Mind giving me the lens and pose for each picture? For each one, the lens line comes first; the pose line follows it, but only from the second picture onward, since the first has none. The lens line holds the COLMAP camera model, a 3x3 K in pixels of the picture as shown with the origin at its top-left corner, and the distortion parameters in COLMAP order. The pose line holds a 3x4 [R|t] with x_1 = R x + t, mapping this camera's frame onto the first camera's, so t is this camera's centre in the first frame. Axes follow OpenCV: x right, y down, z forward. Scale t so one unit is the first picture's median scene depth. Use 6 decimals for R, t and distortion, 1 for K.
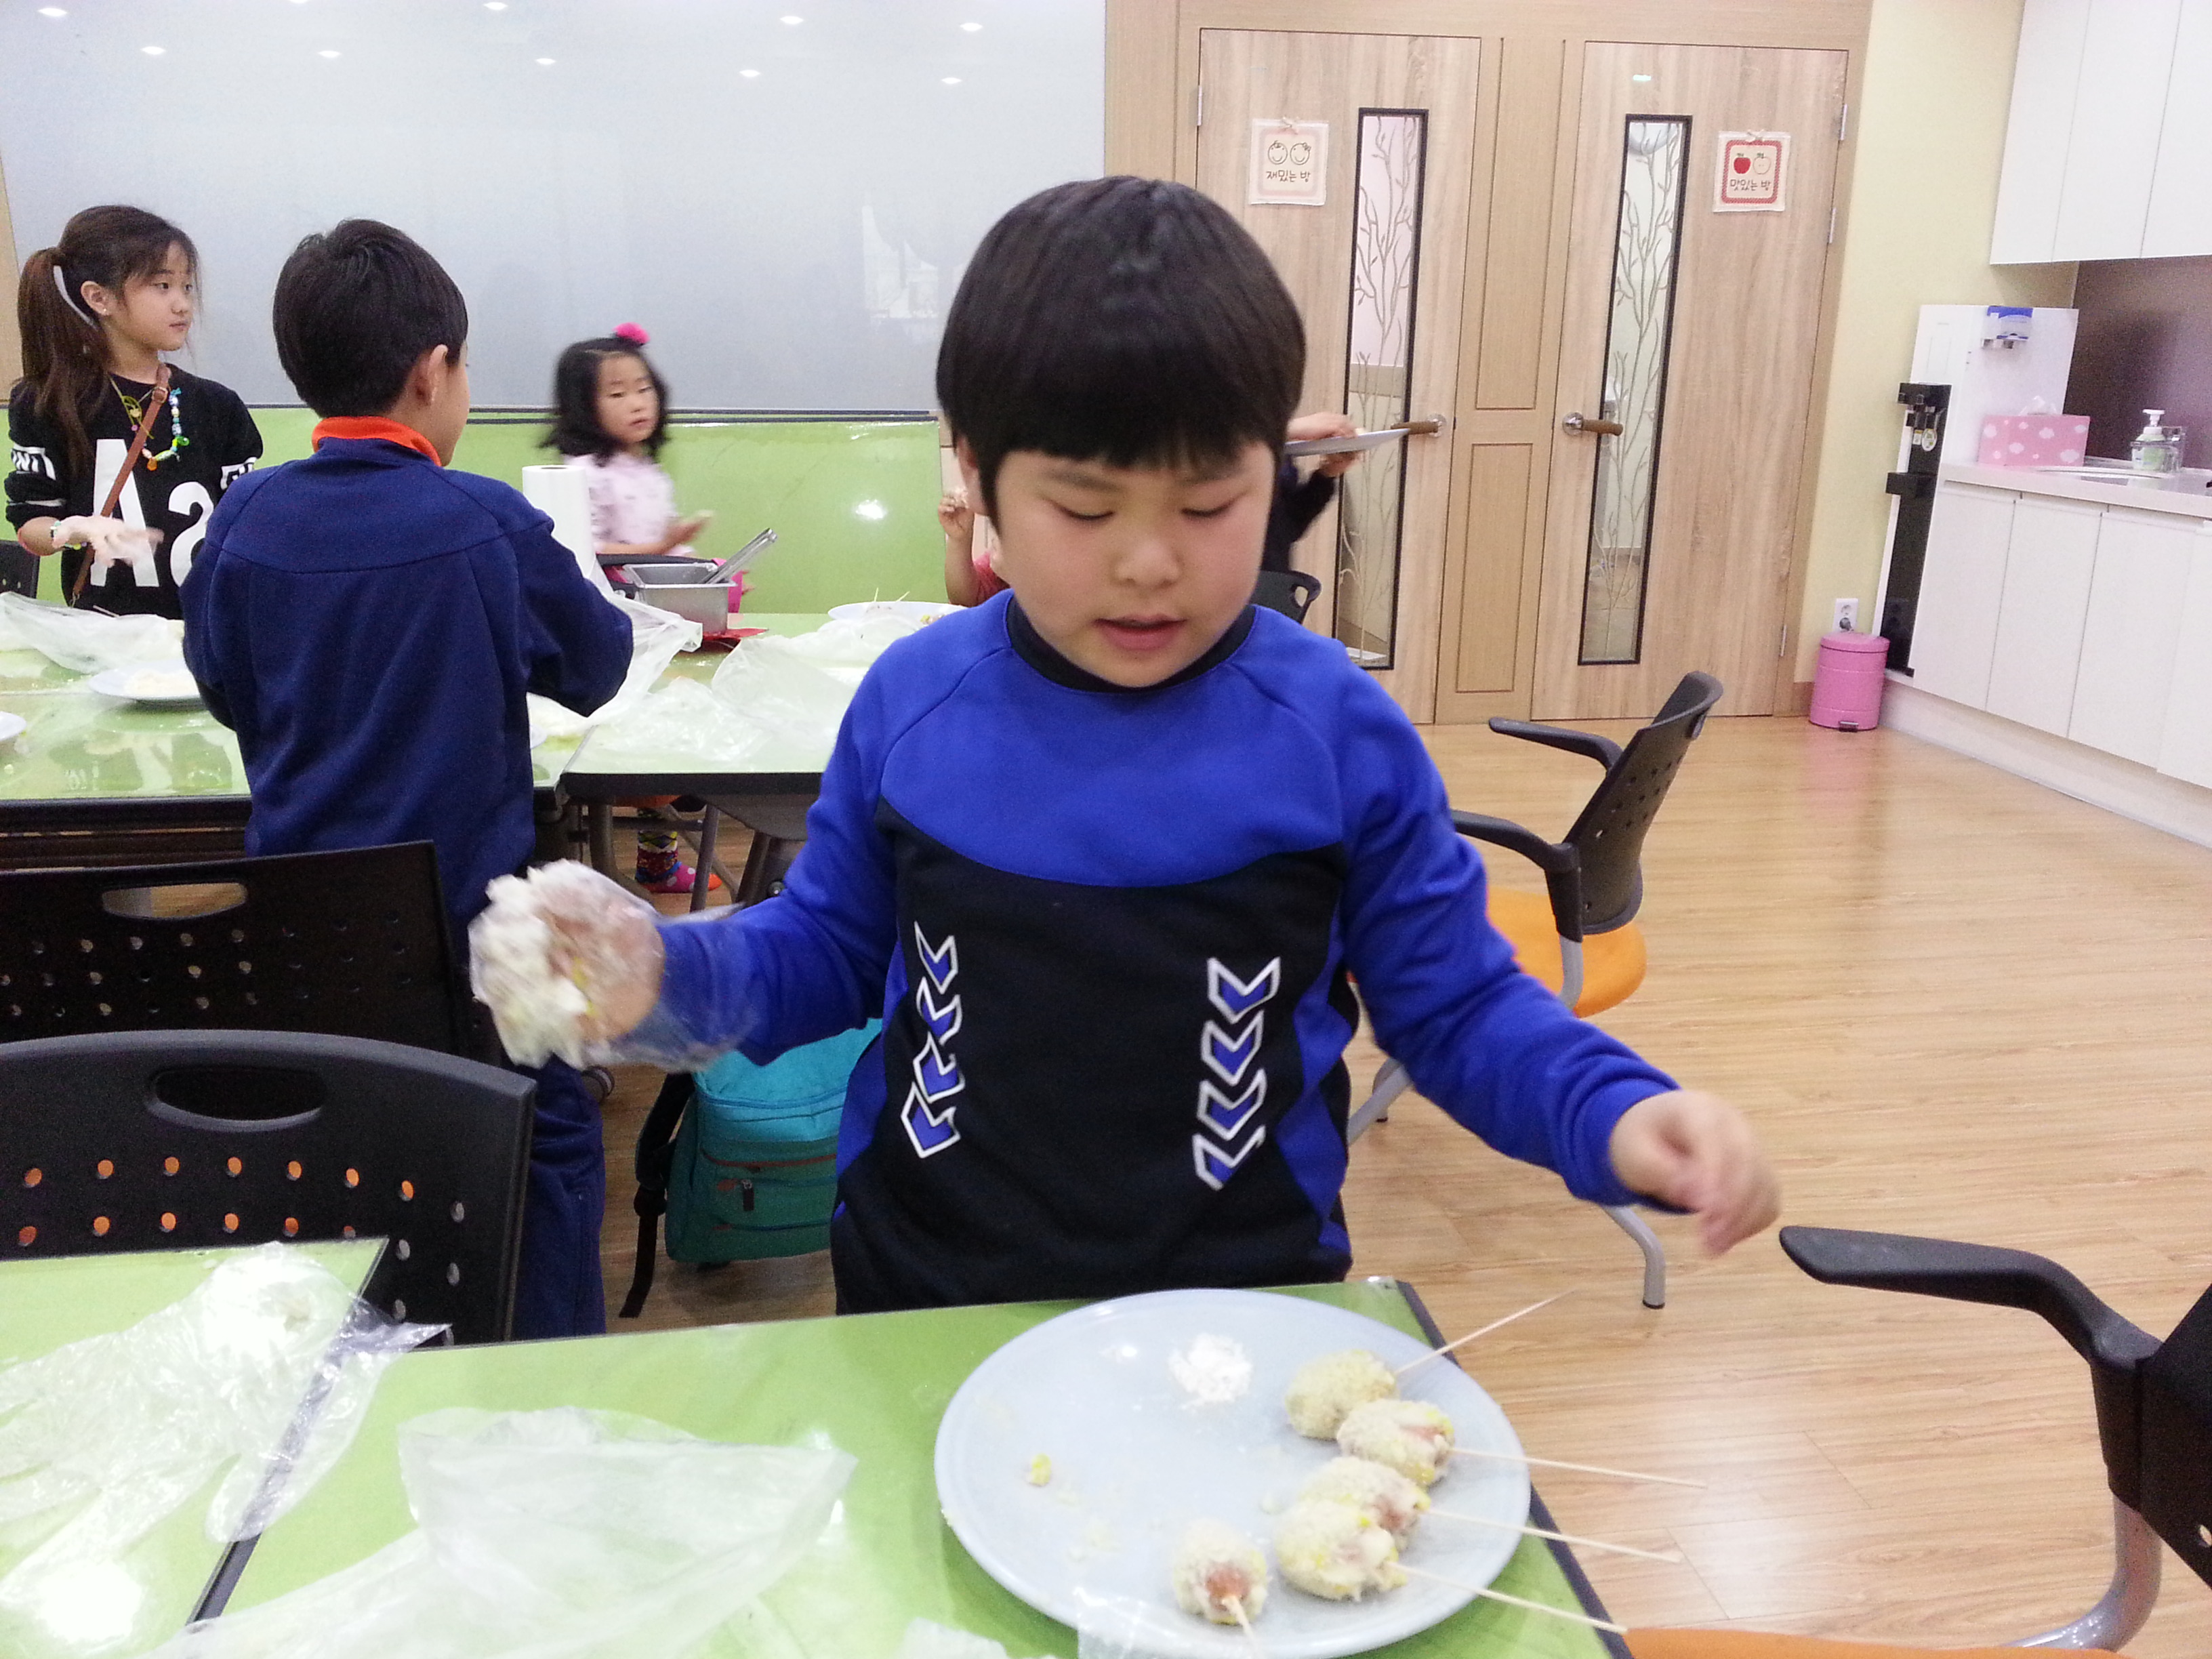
lens RADIAL K [[1814.9, 0, 1103.8], [0, 1814.9, 831.7], [0, 0, 1]] dist [0.053068, -0.053713]
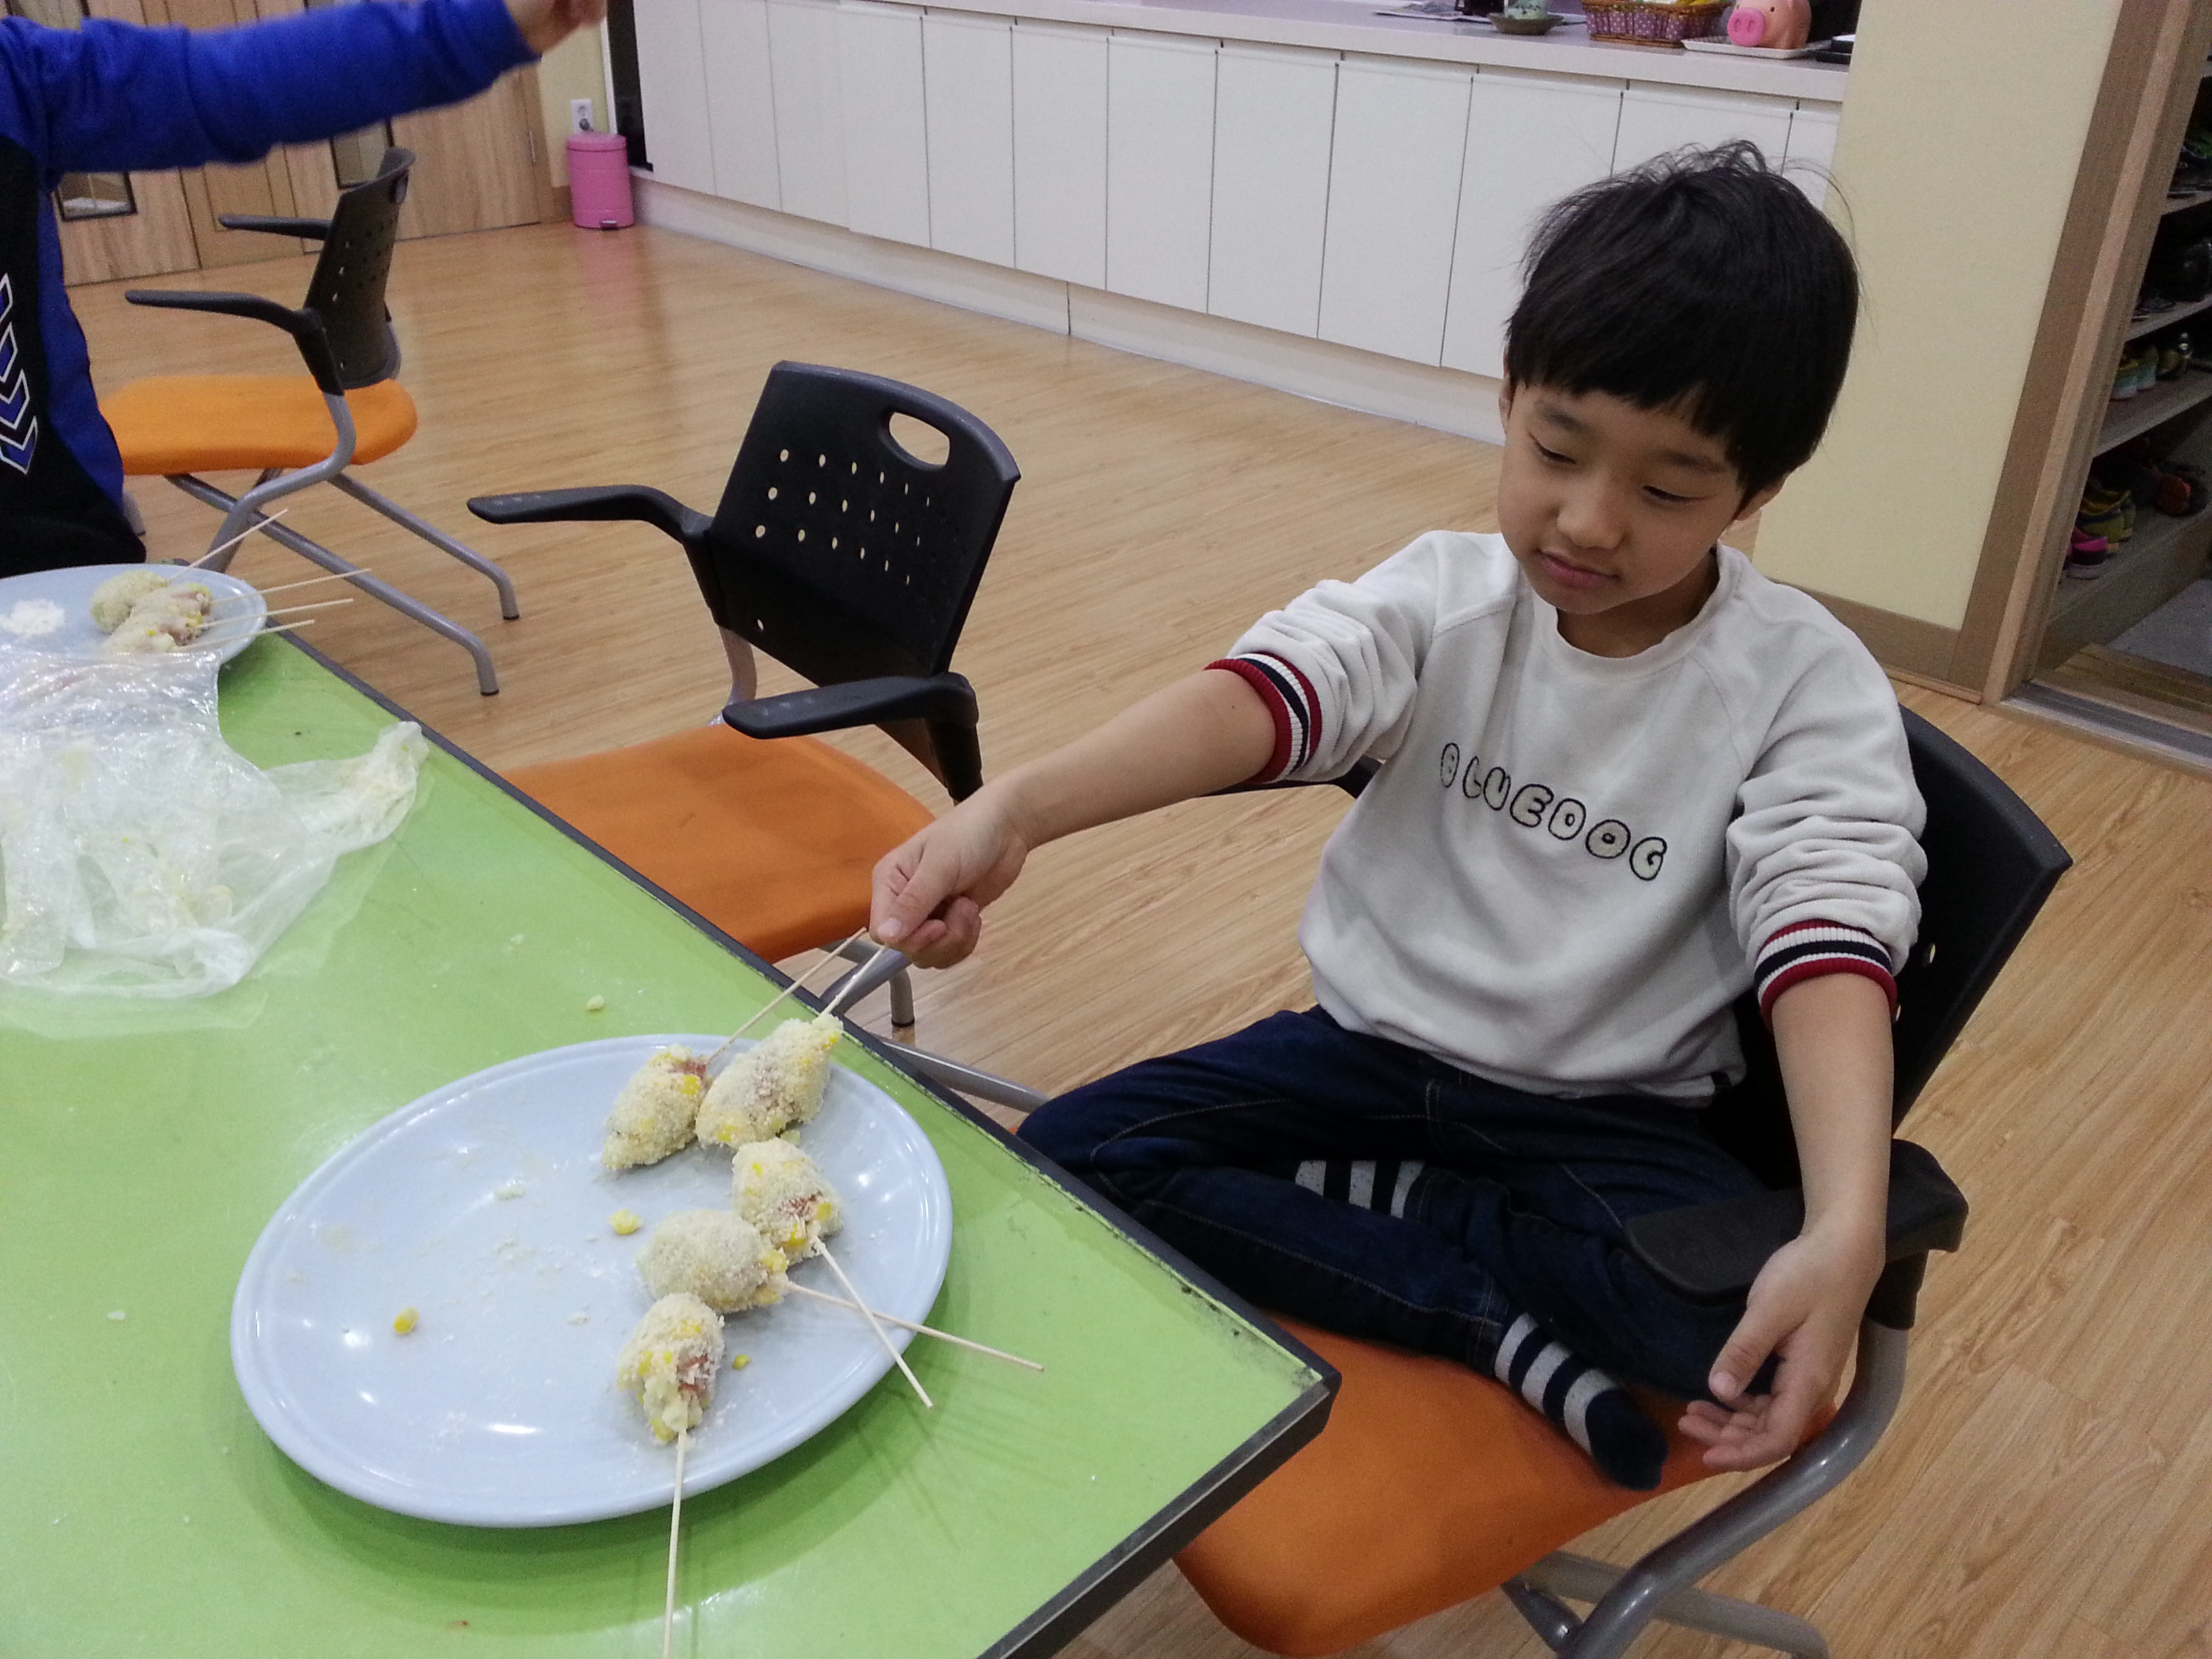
lens RADIAL K [[1814.9, 0, 1105.1], [0, 1814.9, 829.9], [0, 0, 1]] dist [0.053068, -0.053713]
pose [[0.813809, -0.279248, 0.509643, -0.005719], [0.153700, 0.949180, 0.274653, 0.033005], [-0.560439, -0.145183, 0.815371, -0.108194]]
